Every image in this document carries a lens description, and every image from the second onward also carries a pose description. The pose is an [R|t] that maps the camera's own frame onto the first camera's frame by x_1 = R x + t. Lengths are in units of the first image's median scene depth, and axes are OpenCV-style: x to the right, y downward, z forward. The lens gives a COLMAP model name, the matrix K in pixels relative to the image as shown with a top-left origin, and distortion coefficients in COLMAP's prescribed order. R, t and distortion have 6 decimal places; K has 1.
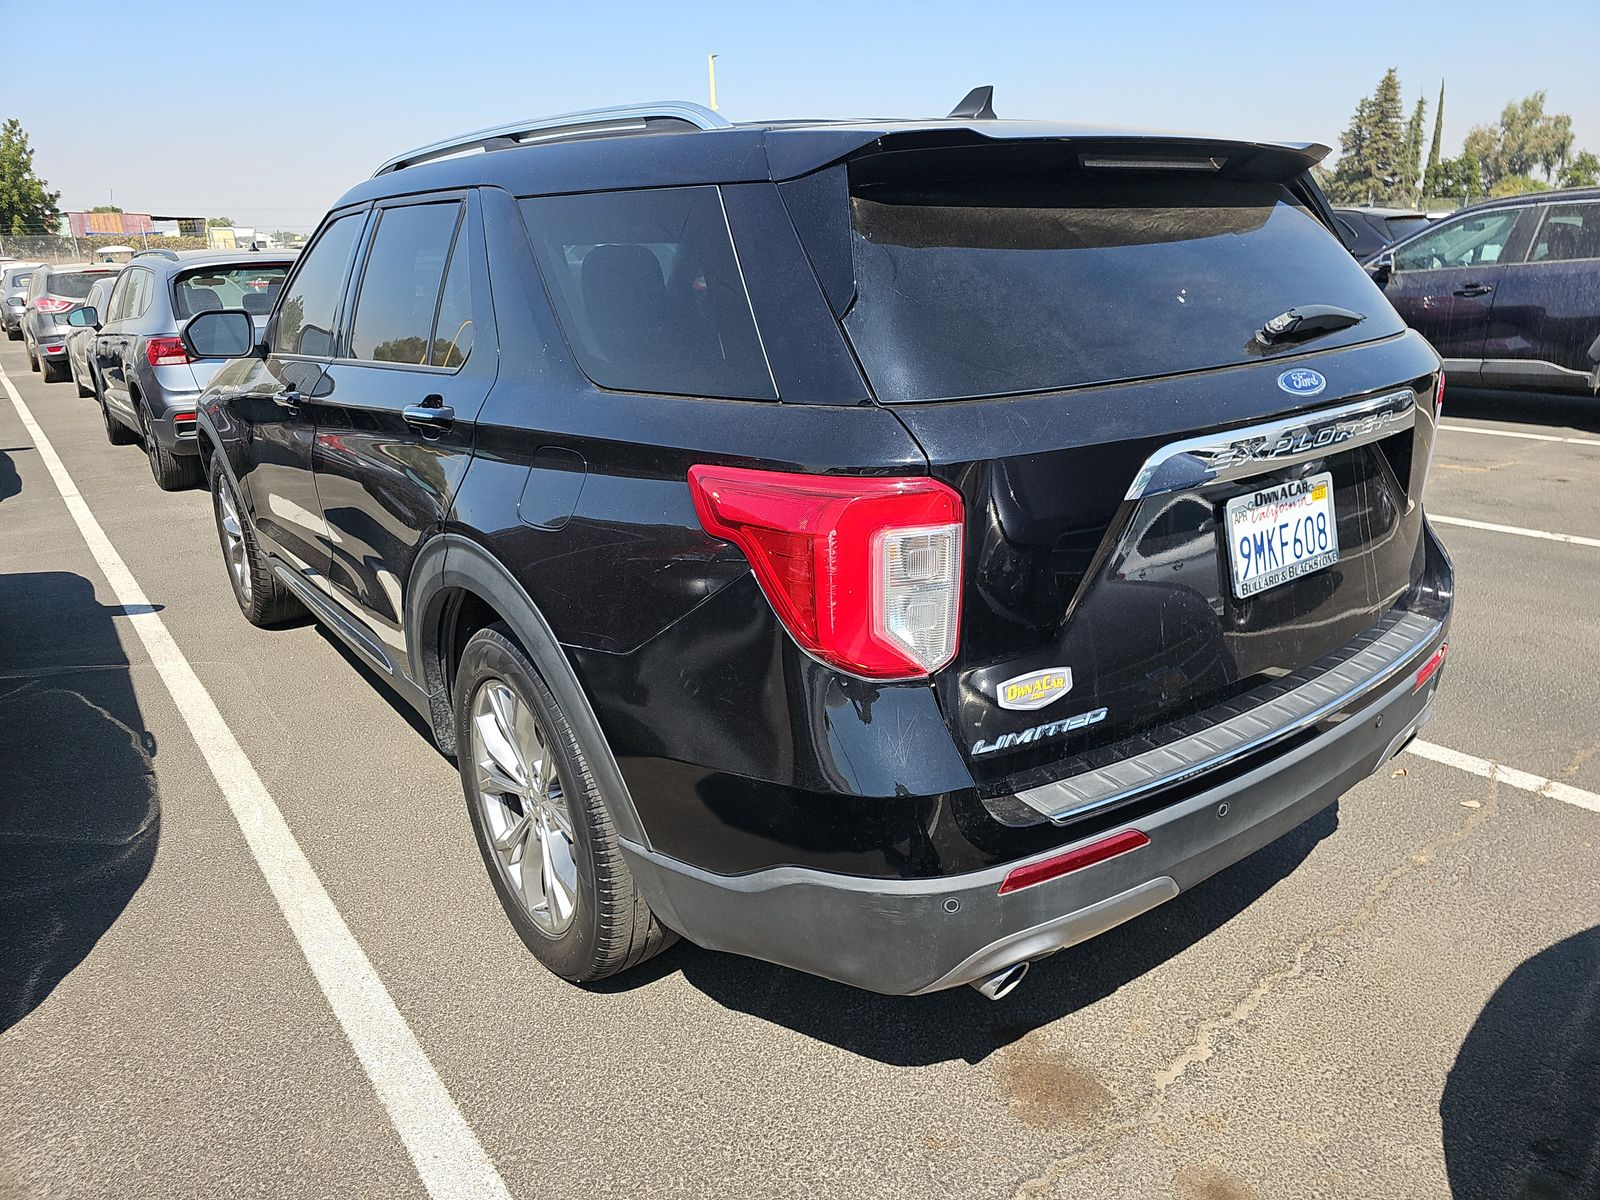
lens RADIAL K [[1076.9, 0, 800.0], [0, 1076.9, 600.0], [0, 0, 1]] dist [0.049035, -0.058016]
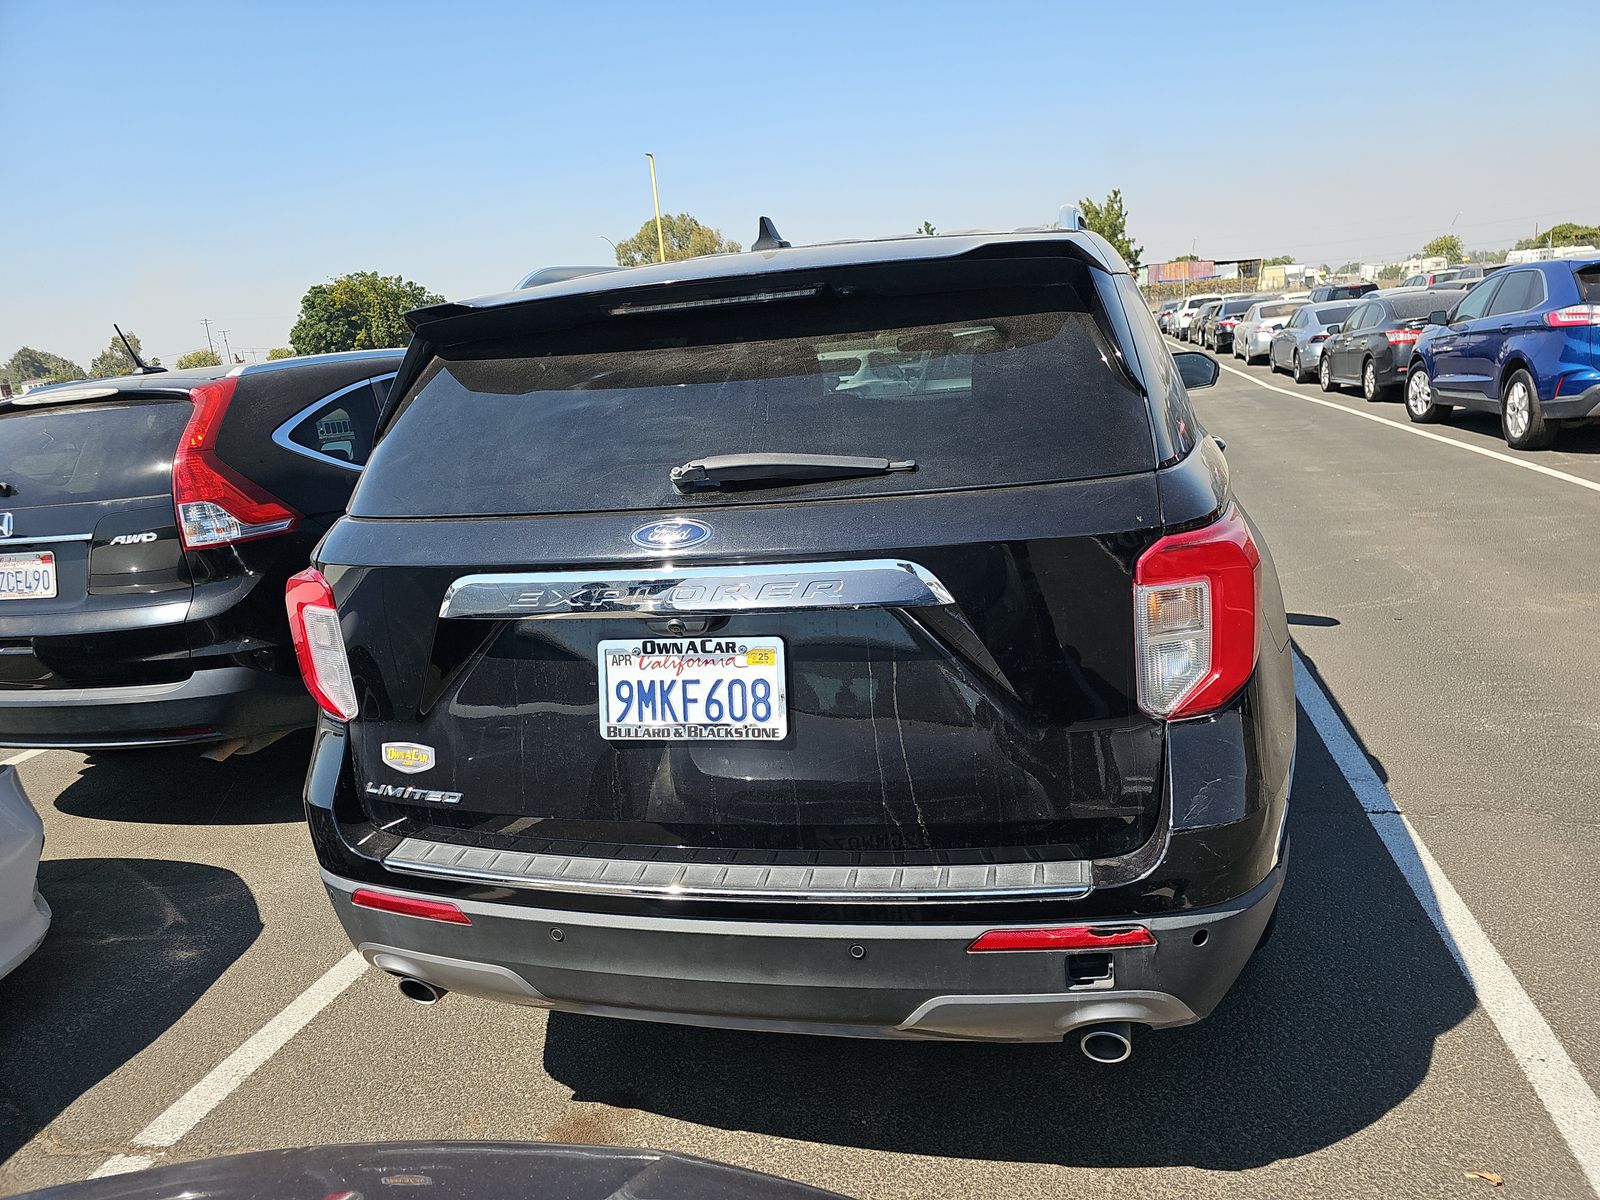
lens RADIAL K [[1043.2, 0, 768.3], [0, 1043.2, 601.6], [0, 0, 1]] dist [0.057607, -0.051250]
pose [[0.618914, 0.162821, -0.768398, 1.172691], [-0.178587, 0.981827, 0.064202, -0.206780], [0.764887, 0.097490, 0.636744, 0.464351]]
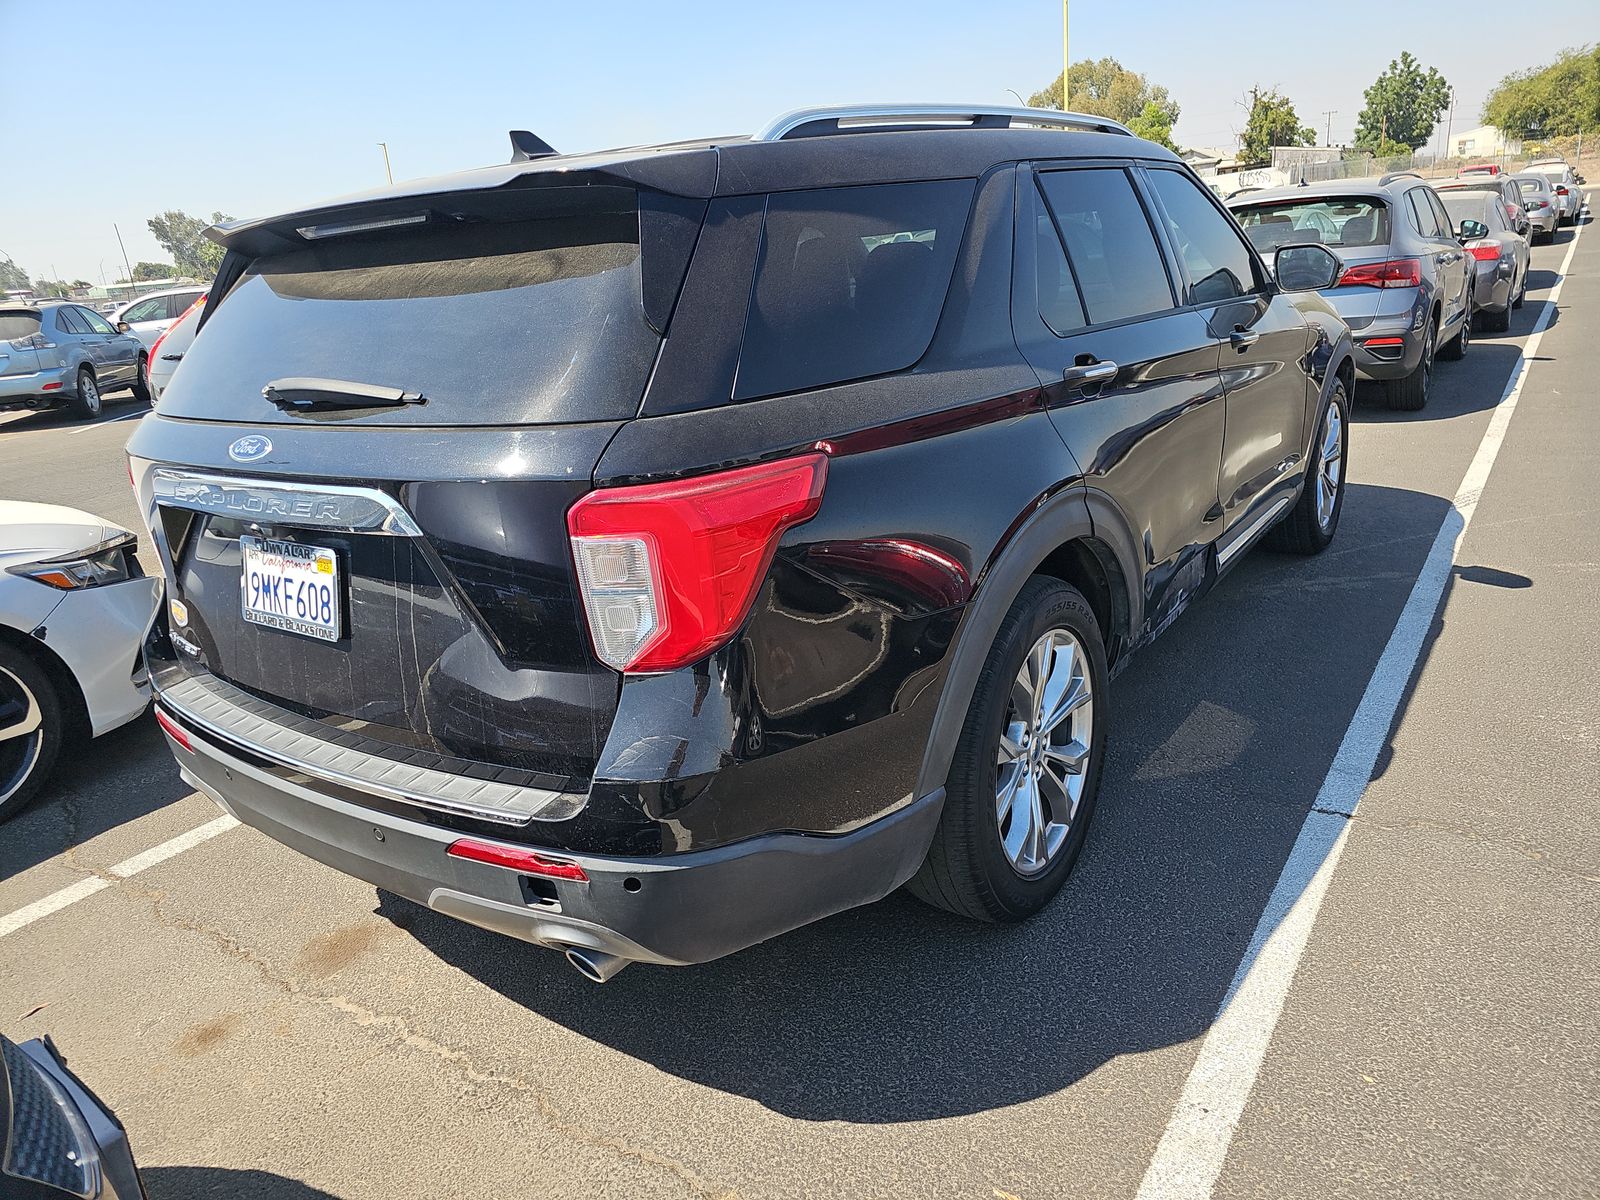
lens RADIAL K [[1026.9, 0, 756.8], [0, 1026.9, 605.9], [0, 0, 1]] dist [0.049254, -0.053763]
pose [[0.288286, 0.314069, -0.904573, 1.504024], [-0.216146, 0.941642, 0.258054, -0.405755], [0.932830, 0.121127, 0.339347, 1.084789]]
